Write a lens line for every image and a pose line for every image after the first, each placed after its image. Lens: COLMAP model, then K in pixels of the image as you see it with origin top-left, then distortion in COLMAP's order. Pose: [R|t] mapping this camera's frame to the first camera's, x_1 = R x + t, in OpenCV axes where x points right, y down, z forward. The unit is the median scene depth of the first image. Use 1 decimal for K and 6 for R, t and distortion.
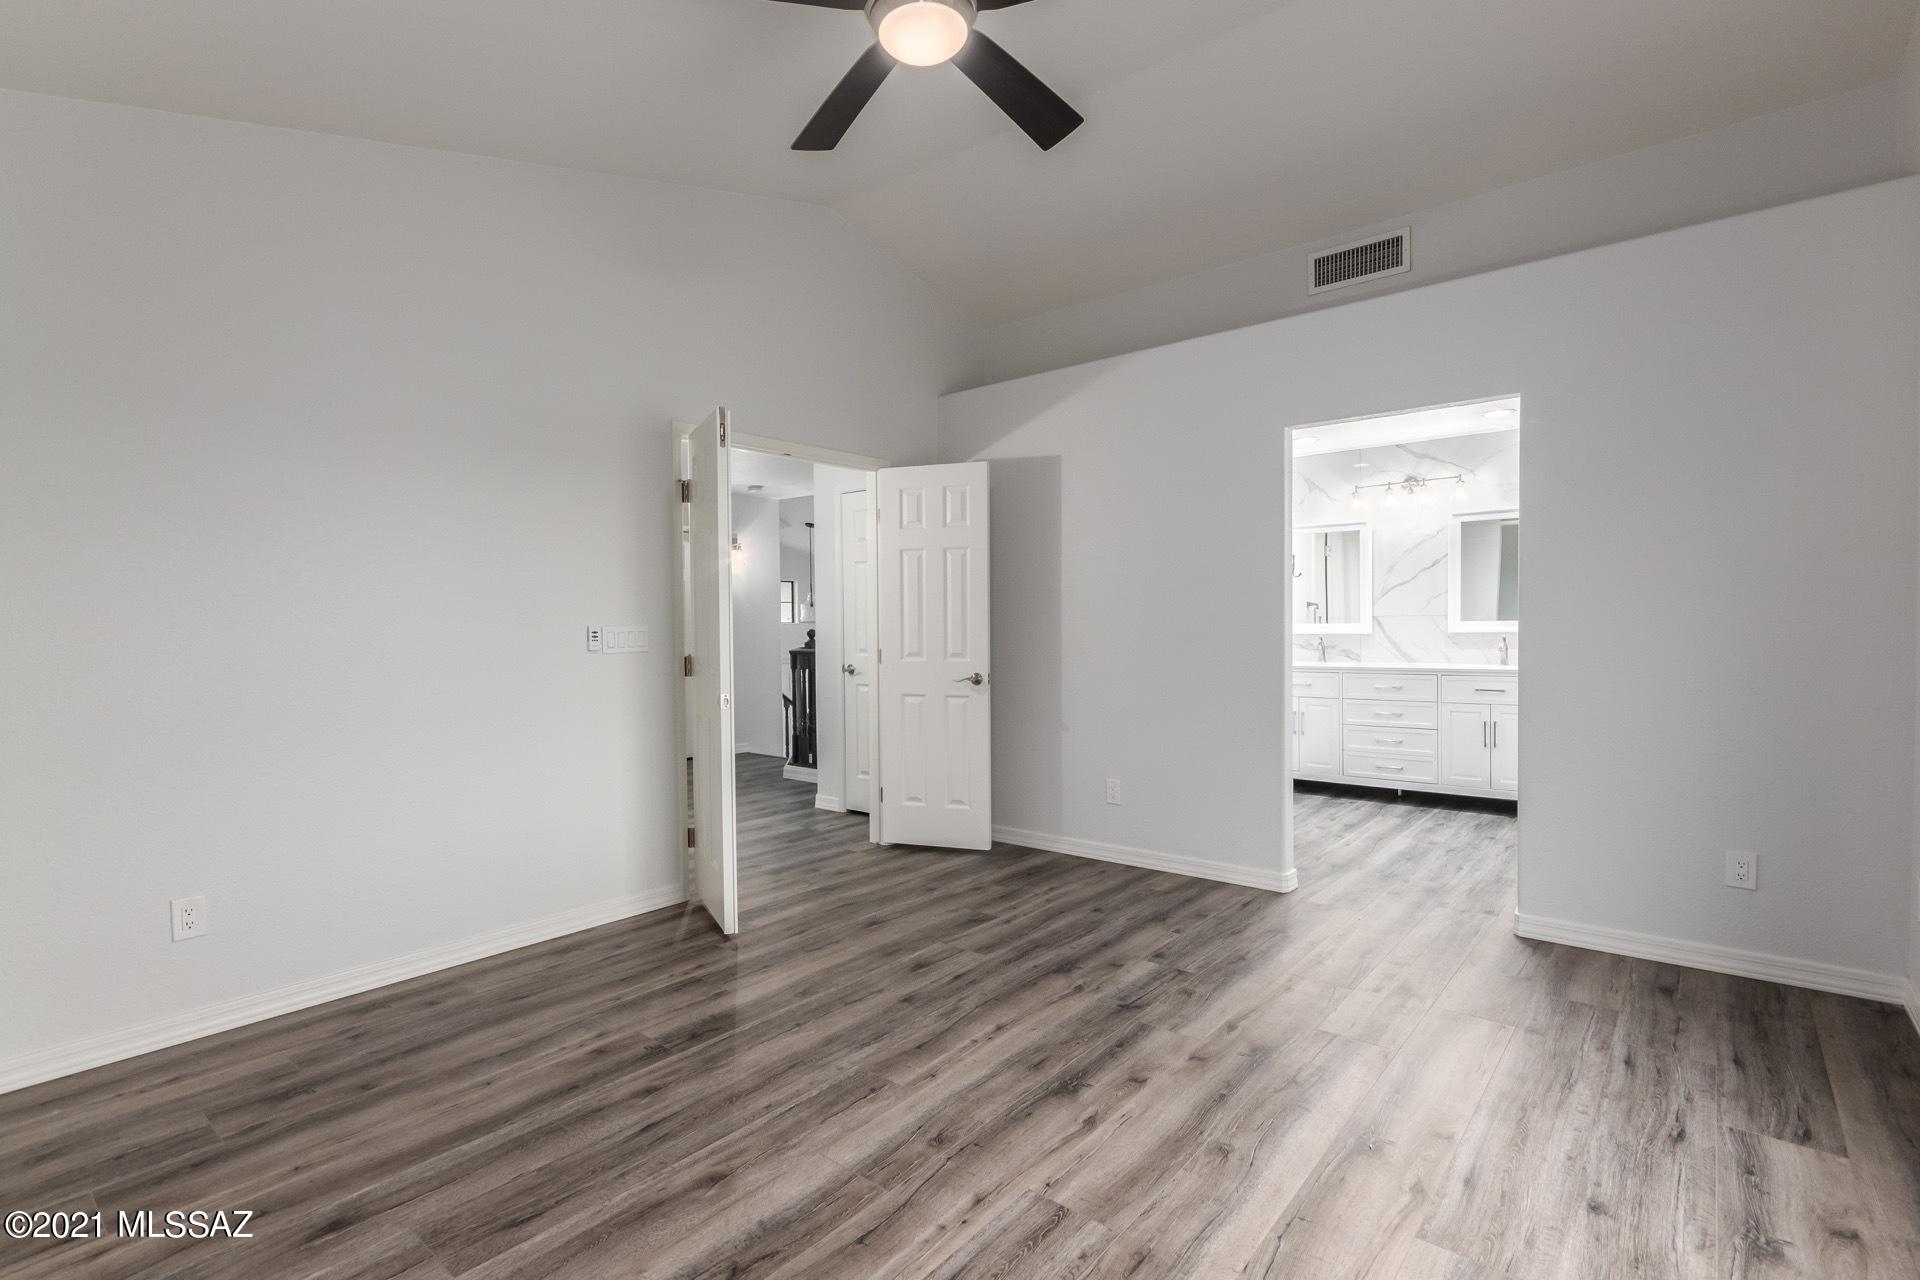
lens RADIAL K [[900.5, 0, 959.5], [0, 900.5, 646.6], [0, 0, 1]] dist [0.005117, -0.000139]
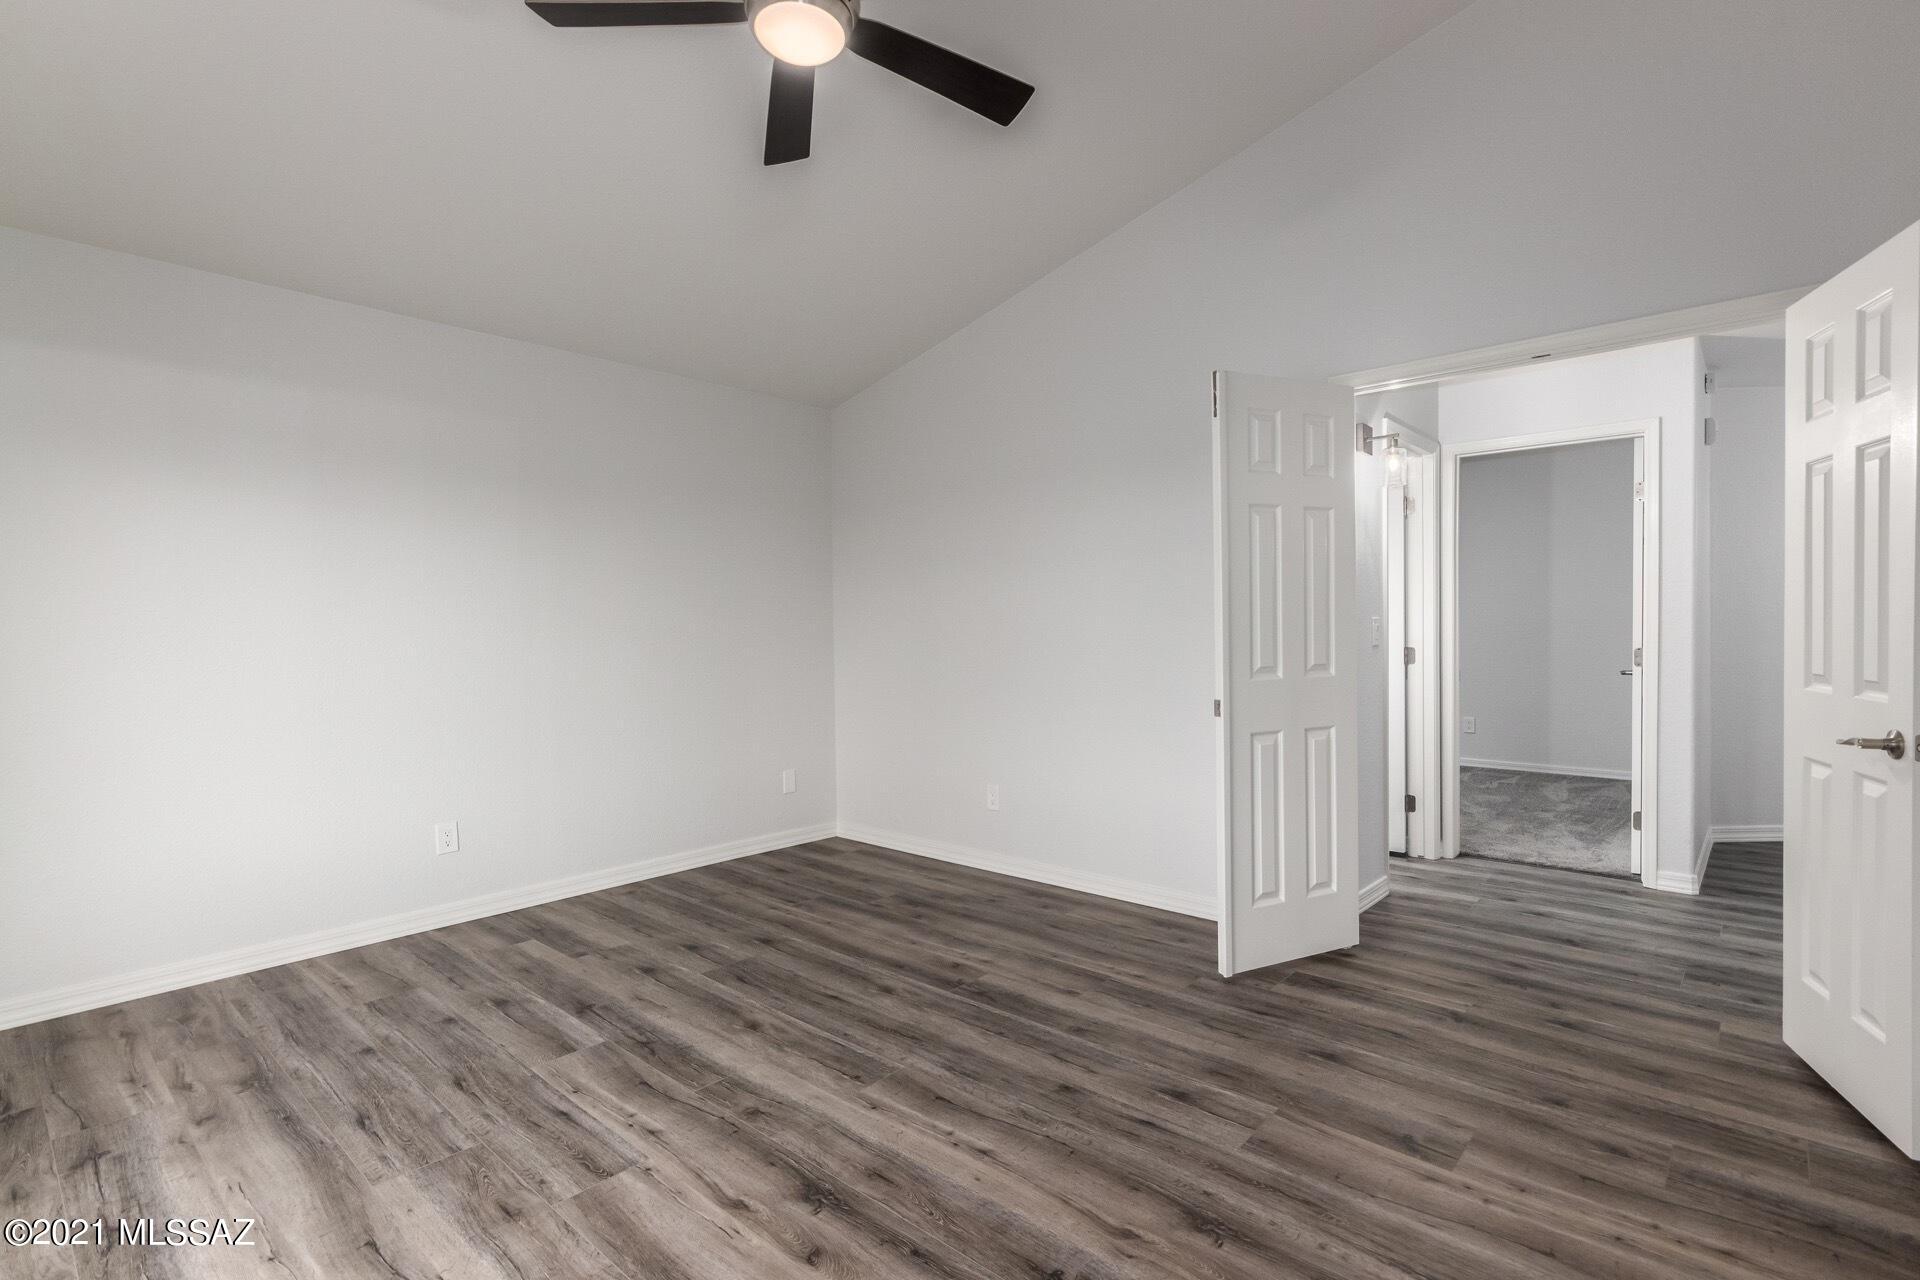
lens RADIAL K [[900.5, 0, 955.1], [0, 900.5, 640.1], [0, 0, 1]] dist [0.005117, -0.000139]
pose [[-0.035328, 0.025860, -0.999041, 0.804761], [-0.013871, 0.999556, 0.026364, -0.030277], [0.999280, 0.014789, -0.034953, 1.005888]]
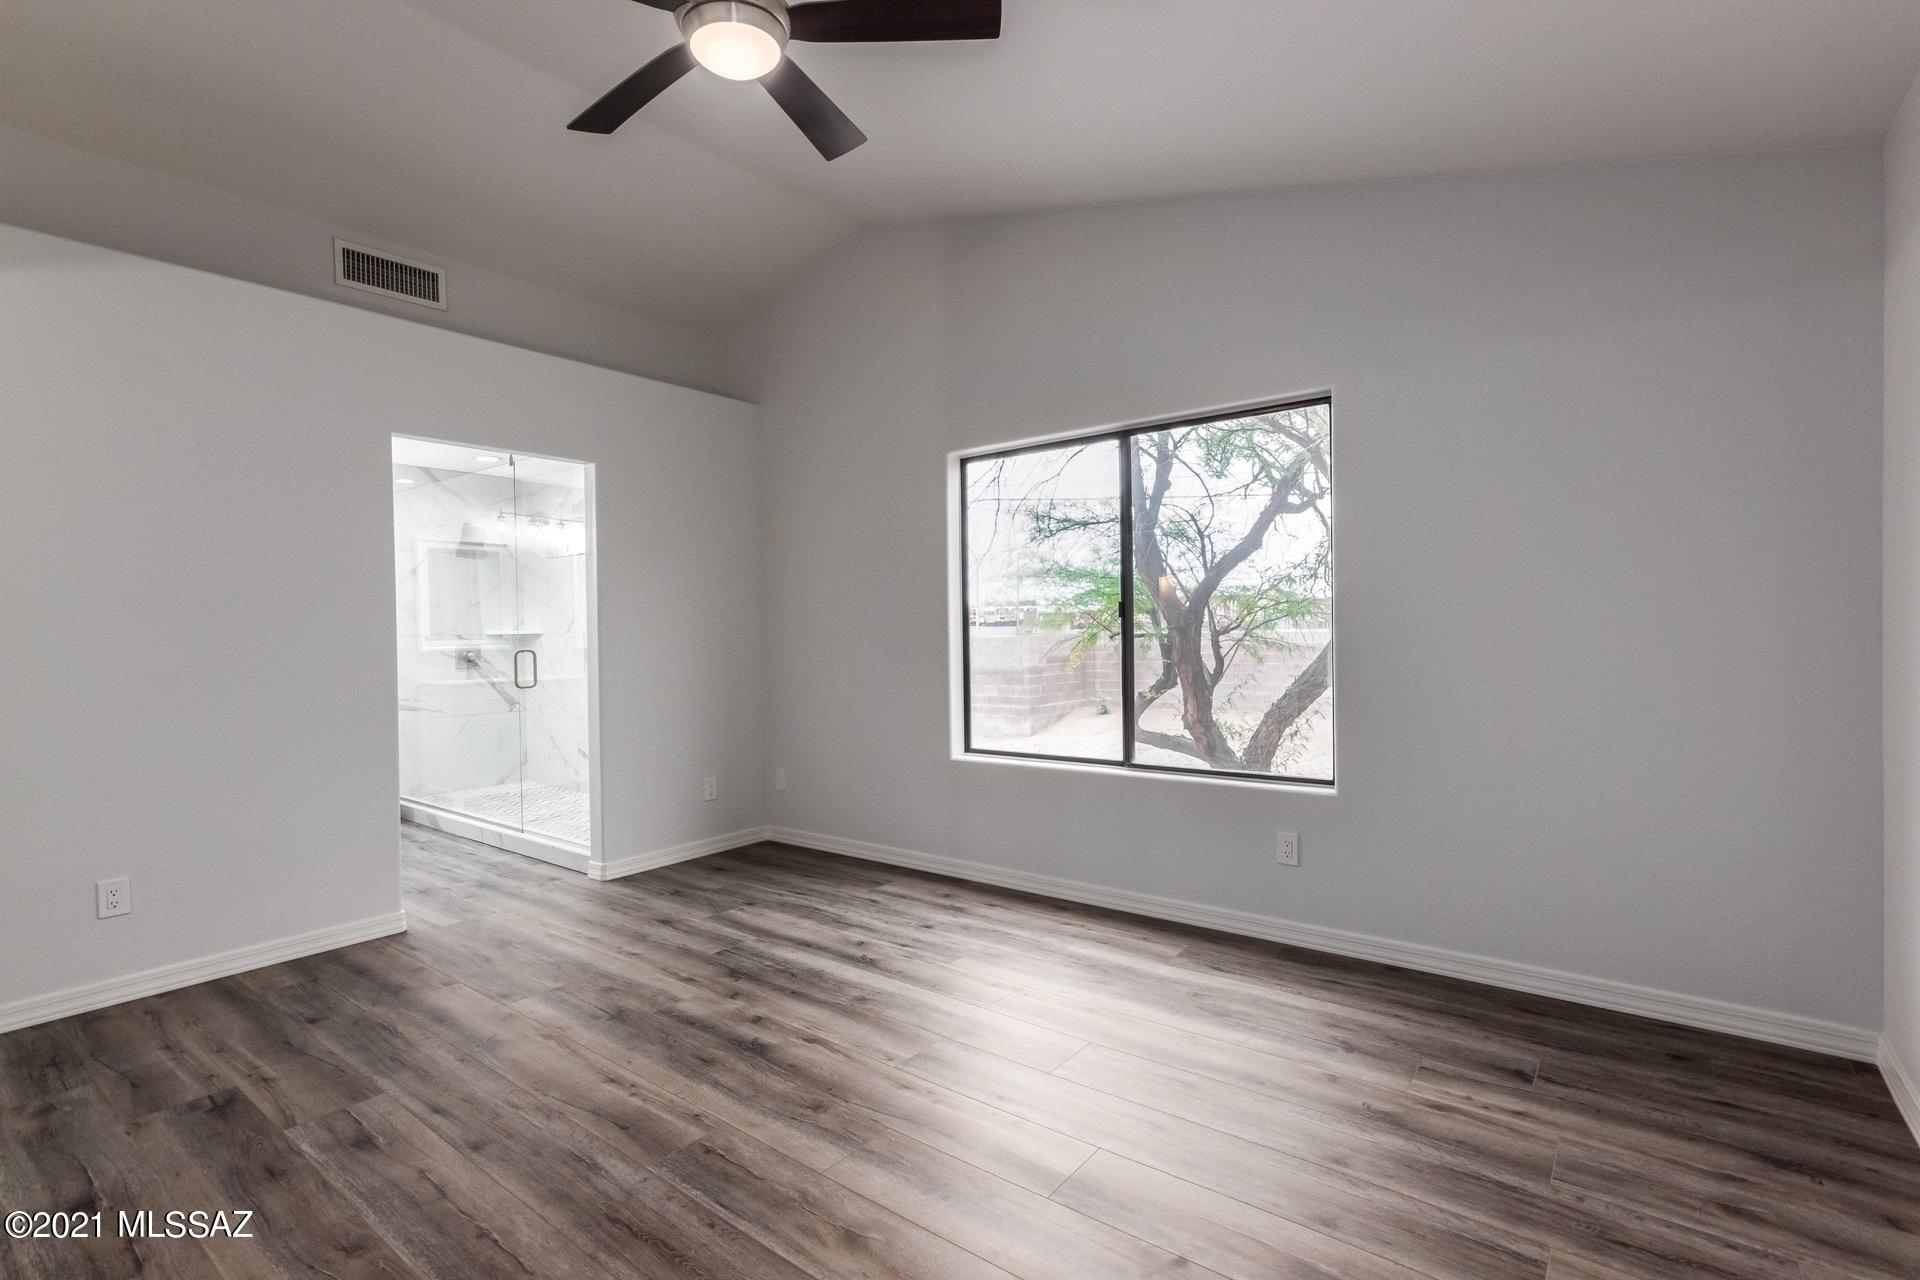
lens RADIAL K [[900.5, 0, 965.4], [0, 900.5, 635.1], [0, 0, 1]] dist [0.005117, -0.000139]
pose [[-0.037135, 0.005234, 0.999297, -0.884562], [0.041917, 0.999114, -0.003676, -0.005738], [-0.998431, 0.041751, -0.037321, 0.667732]]
